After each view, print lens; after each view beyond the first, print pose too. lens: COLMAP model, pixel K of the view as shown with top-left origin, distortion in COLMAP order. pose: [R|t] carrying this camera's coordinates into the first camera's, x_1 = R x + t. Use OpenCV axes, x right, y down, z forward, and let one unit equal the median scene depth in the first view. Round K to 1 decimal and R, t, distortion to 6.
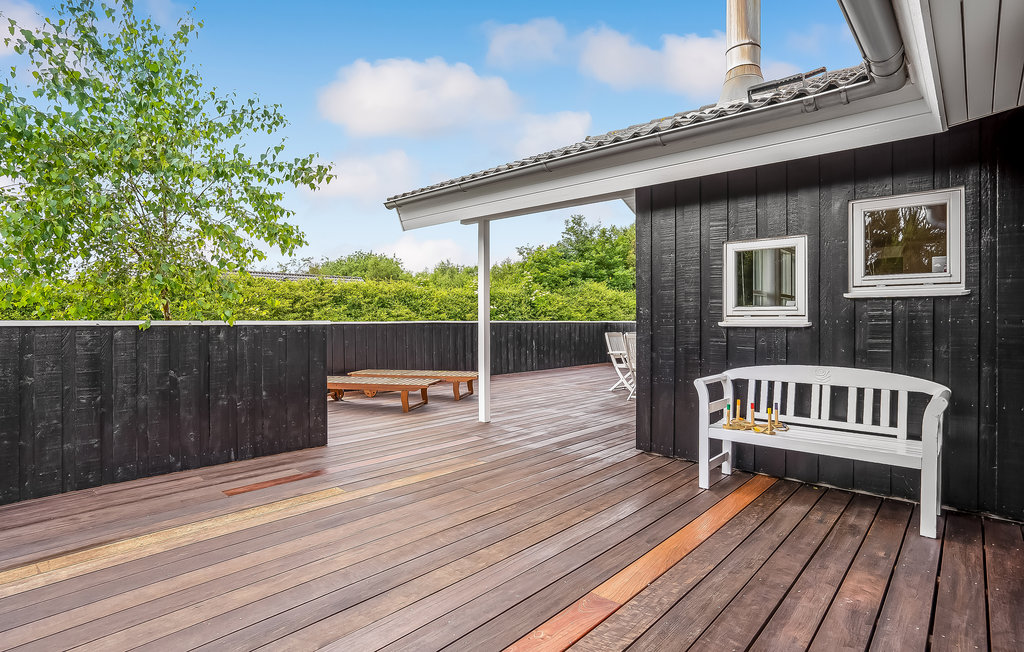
lens RADIAL K [[516.3, 0, 507.4], [0, 516.3, 318.4], [0, 0, 1]] dist [-0.050971, 0.004004]
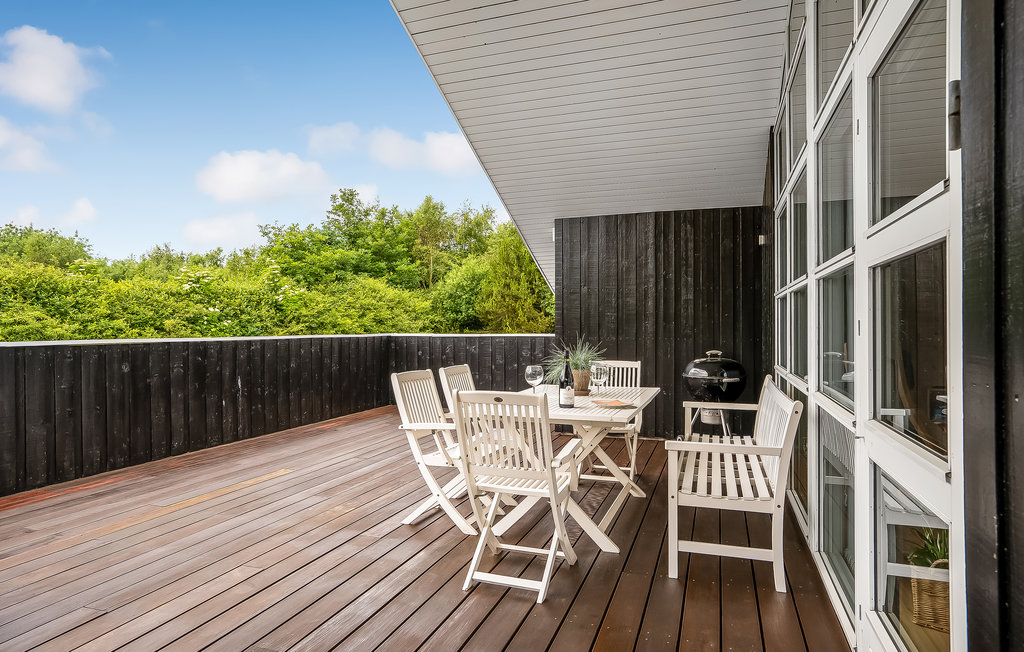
lens RADIAL K [[581.8, 0, 510.2], [0, 581.8, 317.2], [0, 0, 1]] dist [-0.008731, 0.000491]
pose [[0.920396, 0.003299, 0.390973, 0.024991], [0.001499, 0.999927, -0.011967, -0.002204], [-0.390984, 0.011601, 0.920324, 0.139422]]
